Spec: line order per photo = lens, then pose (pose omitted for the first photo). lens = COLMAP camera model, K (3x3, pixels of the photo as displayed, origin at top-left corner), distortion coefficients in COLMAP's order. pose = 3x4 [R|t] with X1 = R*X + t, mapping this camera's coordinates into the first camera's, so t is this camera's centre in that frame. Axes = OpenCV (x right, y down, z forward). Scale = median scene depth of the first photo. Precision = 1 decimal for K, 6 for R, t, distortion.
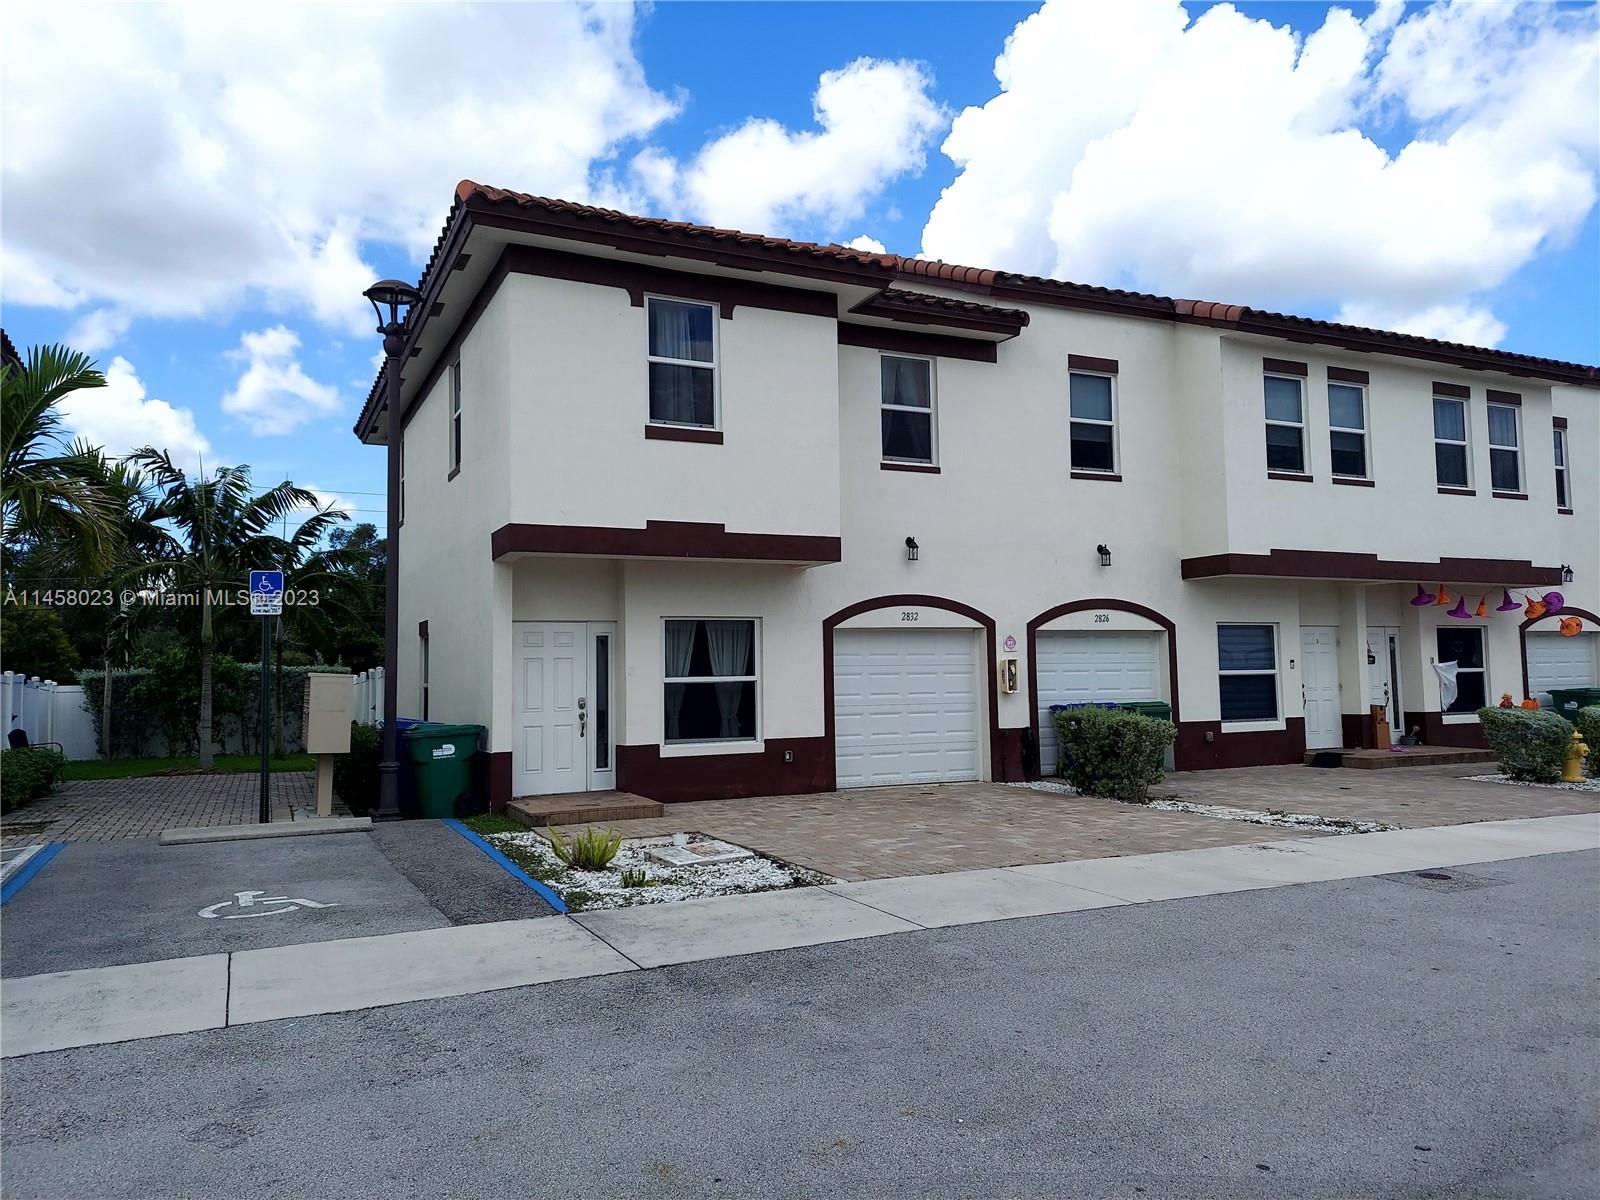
lens RADIAL K [[1150.9, 0, 812.0], [0, 1150.9, 594.0], [0, 0, 1]] dist [0.093562, -0.103967]
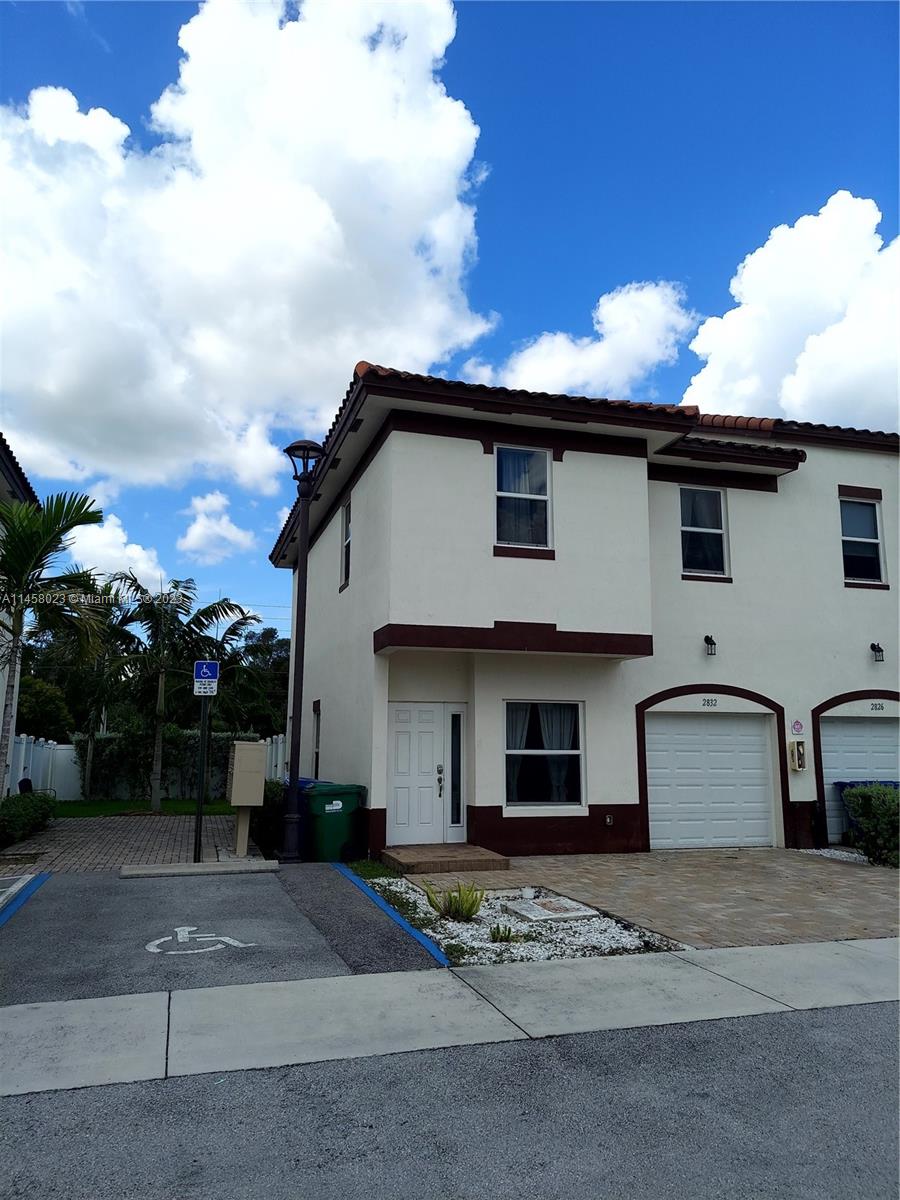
lens RADIAL K [[837.4, 0, 450.0], [0, 837.4, 600.0], [0, 0, 1]] dist [0.095499, -0.093396]
pose [[0.989089, -0.005069, -0.147230, -0.054246], [-0.009012, 0.995454, -0.094815, -0.000794], [0.147041, 0.095107, 0.984547, 0.097465]]
